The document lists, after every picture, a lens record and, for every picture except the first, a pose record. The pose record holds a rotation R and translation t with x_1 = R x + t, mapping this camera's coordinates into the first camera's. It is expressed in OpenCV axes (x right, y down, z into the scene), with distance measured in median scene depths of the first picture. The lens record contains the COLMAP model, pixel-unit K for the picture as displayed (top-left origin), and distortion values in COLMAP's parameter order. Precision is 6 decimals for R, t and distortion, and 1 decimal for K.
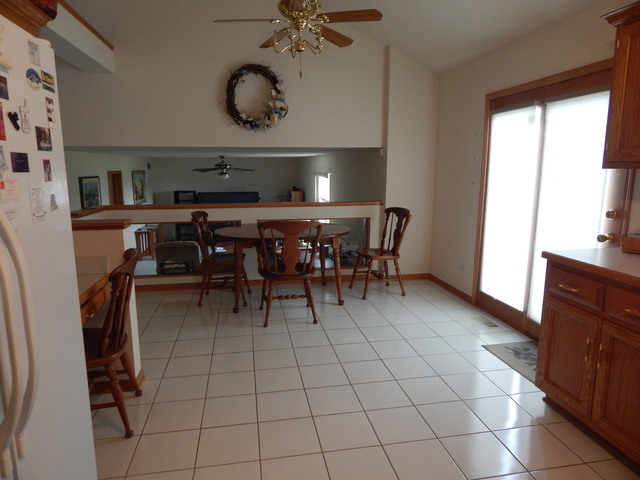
lens RADIAL K [[418.5, 0, 320.0], [0, 418.5, 240.0], [0, 0, 1]] dist [0.002593, -0.000089]
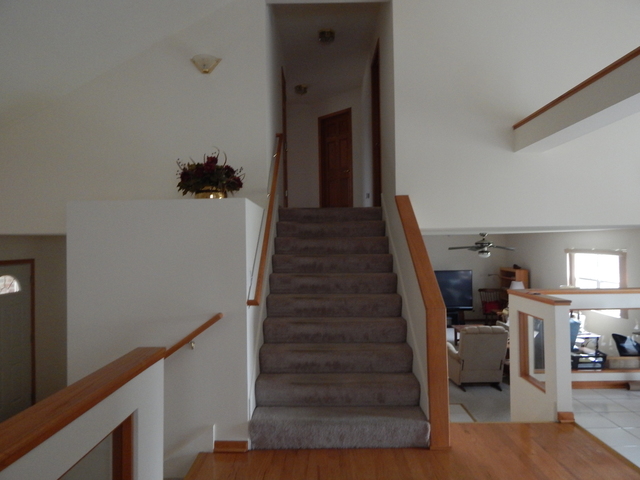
lens RADIAL K [[418.5, 0, 320.0], [0, 418.5, 240.0], [0, 0, 1]] dist [0.002593, -0.000089]
pose [[0.980214, -0.013372, -0.197491, -0.408439], [-0.022647, 0.983587, -0.179005, -0.007244], [0.196643, 0.179936, 0.963823, 0.007987]]
